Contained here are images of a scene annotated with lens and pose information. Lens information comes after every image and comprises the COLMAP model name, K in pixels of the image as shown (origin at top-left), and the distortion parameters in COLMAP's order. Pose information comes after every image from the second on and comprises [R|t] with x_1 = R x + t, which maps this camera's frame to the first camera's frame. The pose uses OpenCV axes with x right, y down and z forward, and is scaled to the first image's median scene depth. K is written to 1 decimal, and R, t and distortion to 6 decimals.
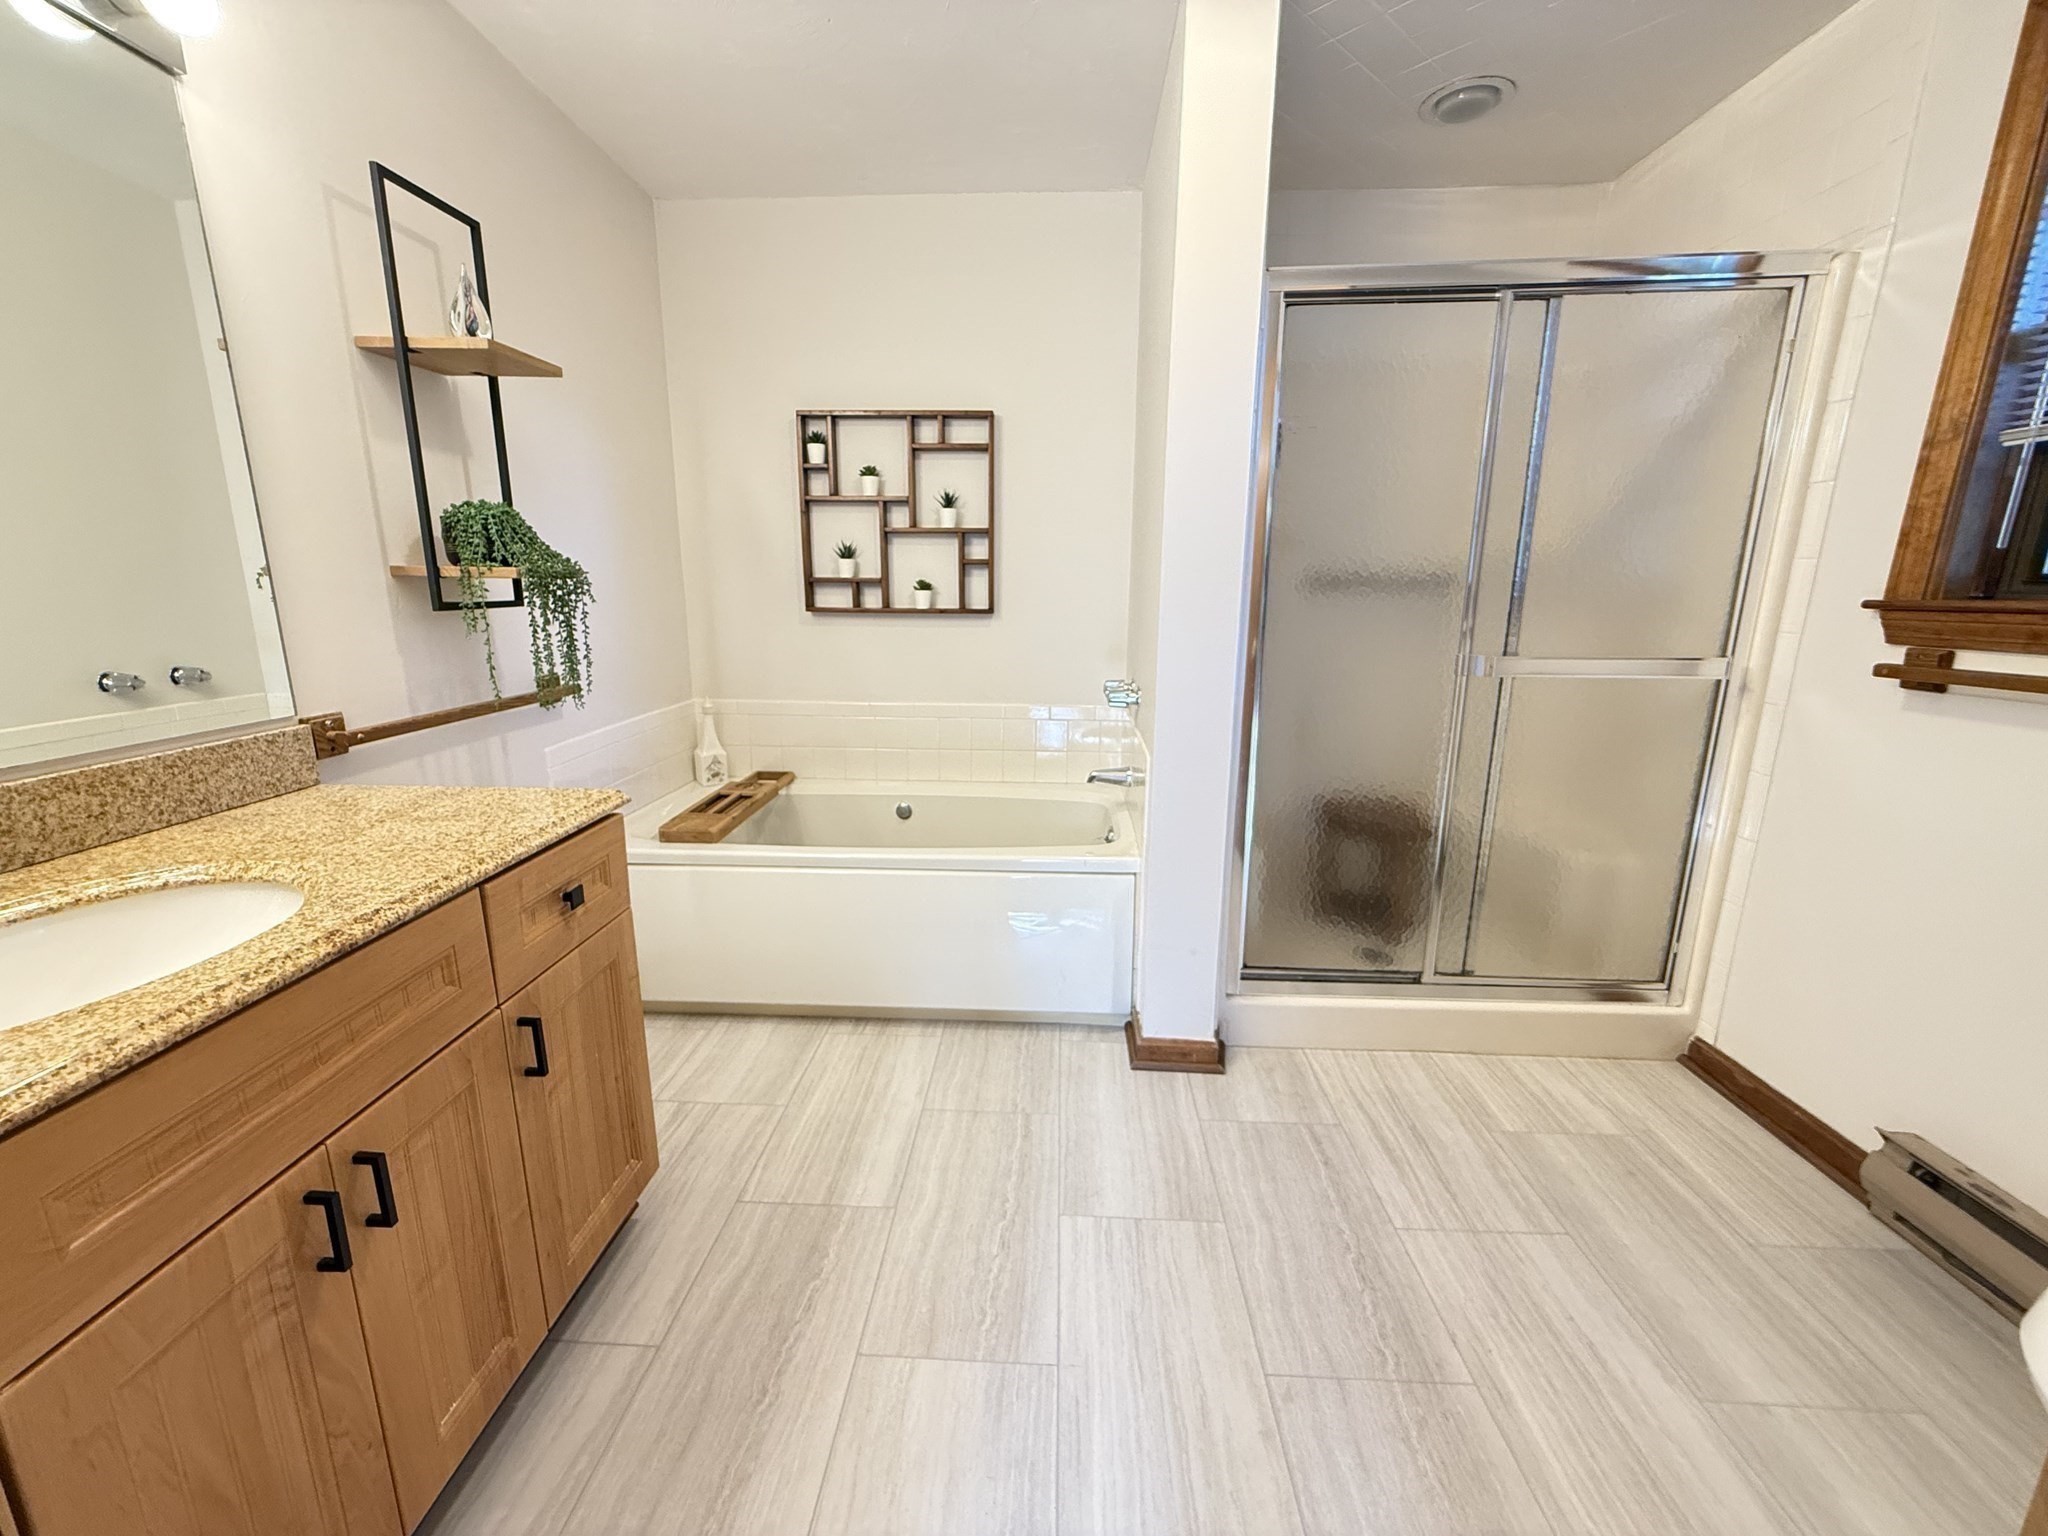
lens RADIAL K [[814.1, 0, 1010.8], [0, 814.1, 762.8], [0, 0, 1]] dist [-0.003226, 0.000162]
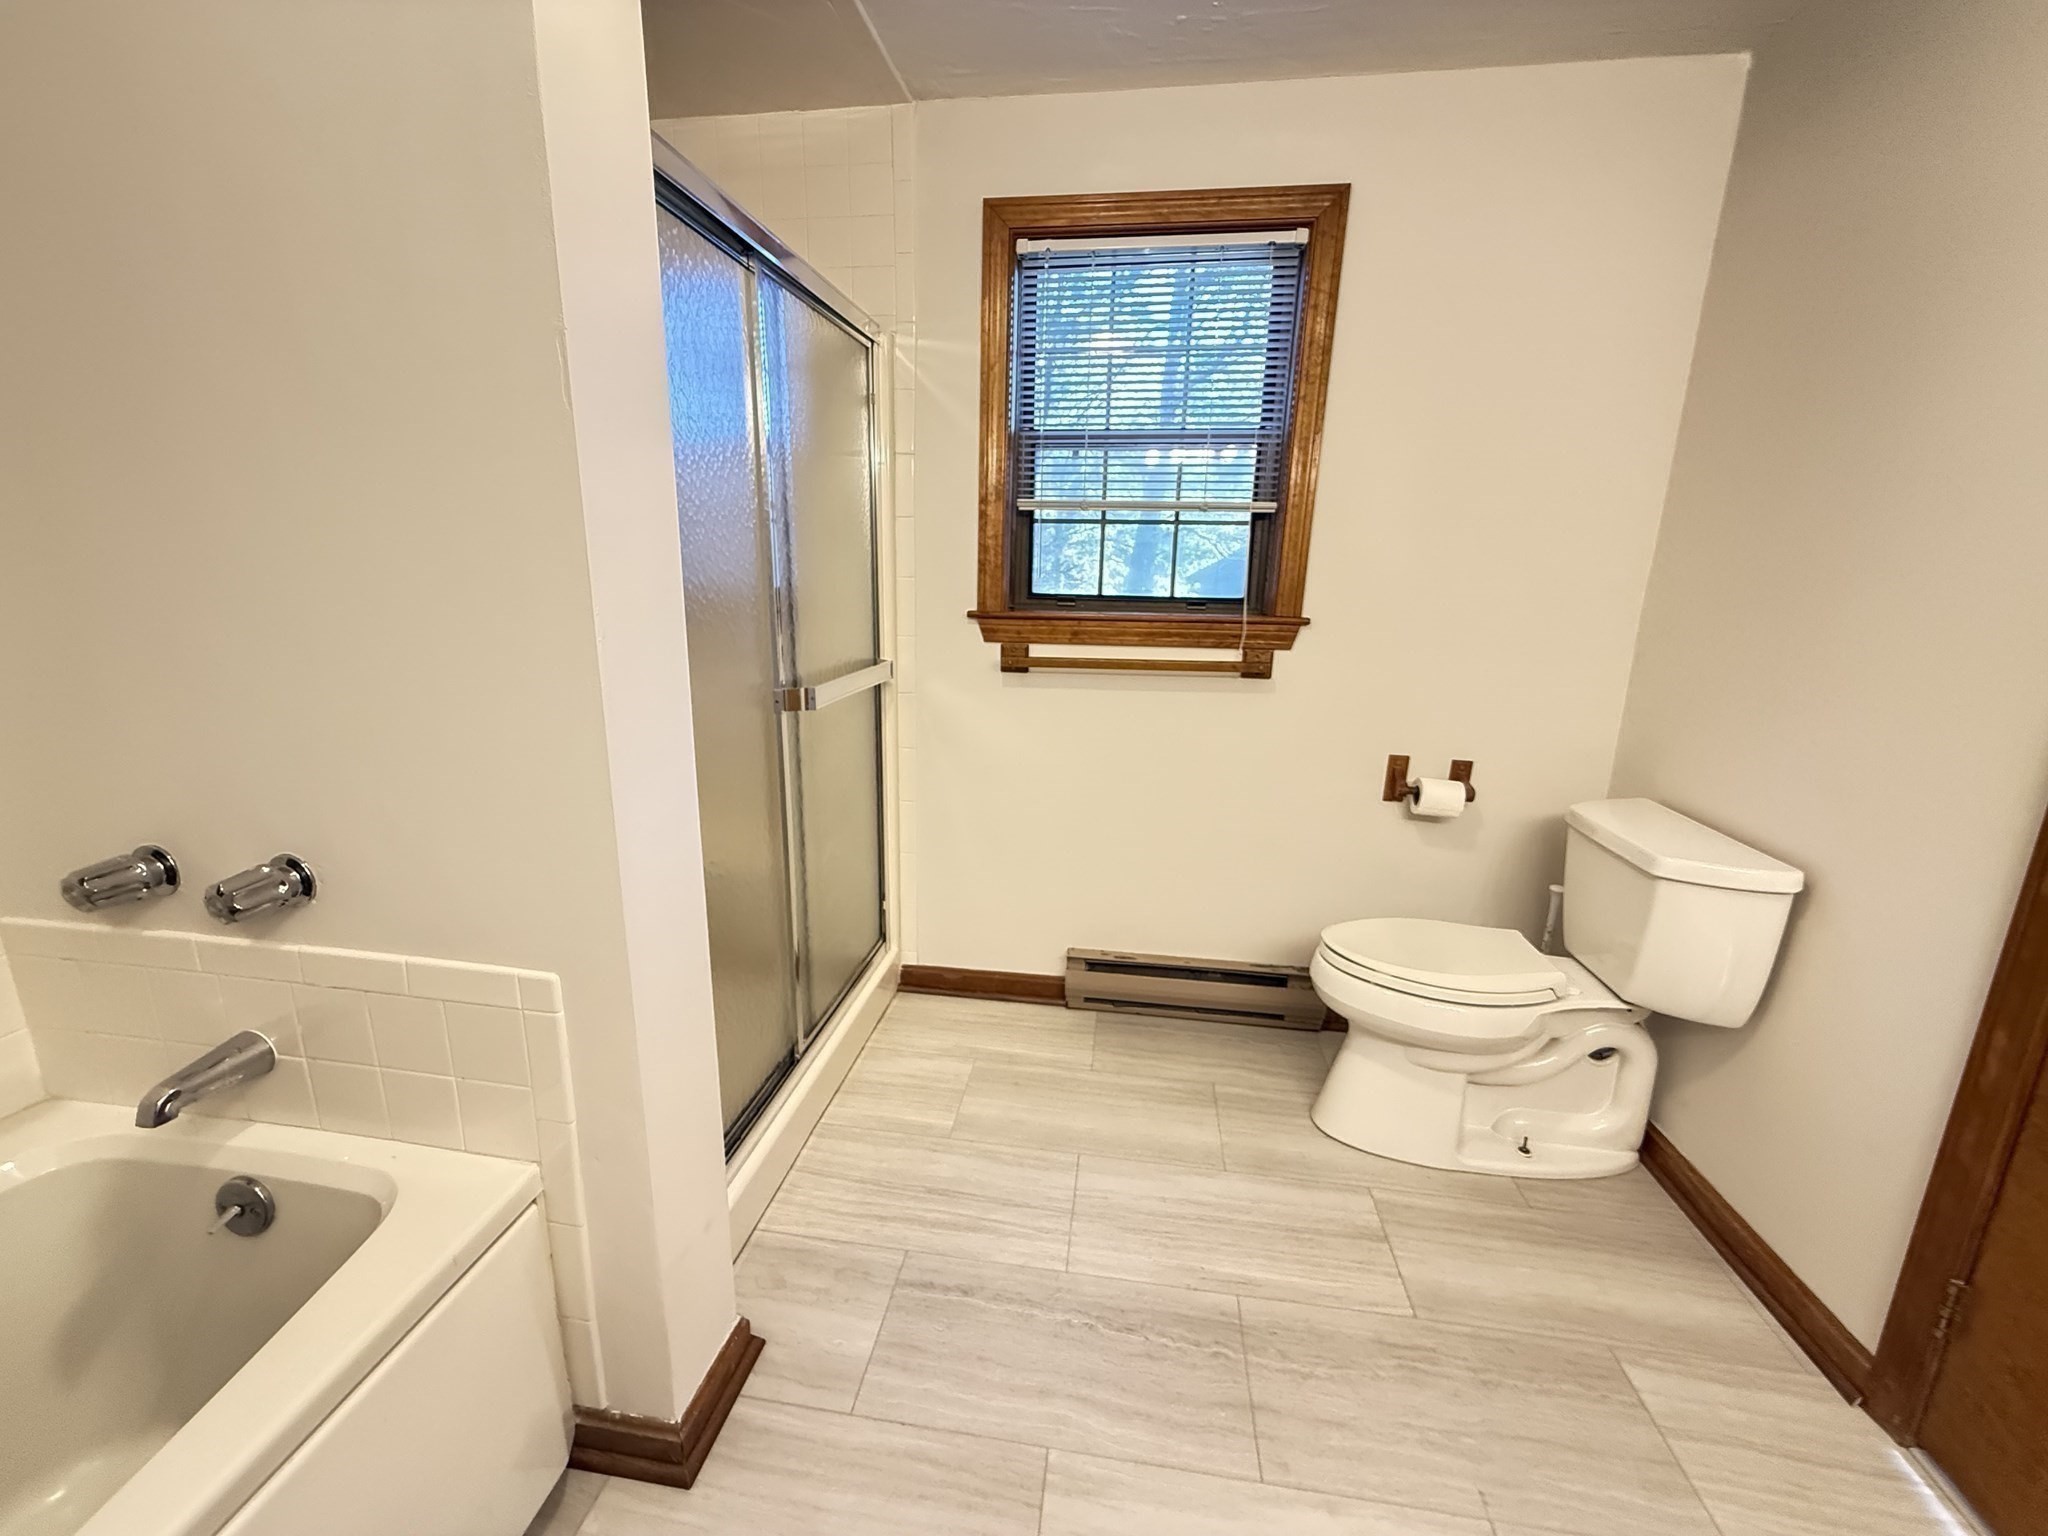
lens RADIAL K [[814.1, 0, 1020.2], [0, 814.1, 771.7], [0, 0, 1]] dist [-0.003226, 0.000162]
pose [[0.094739, -0.244444, 0.965024, -0.325233], [0.200990, 0.954118, 0.221950, -0.230316], [-0.975001, 0.172933, 0.139523, 0.771444]]
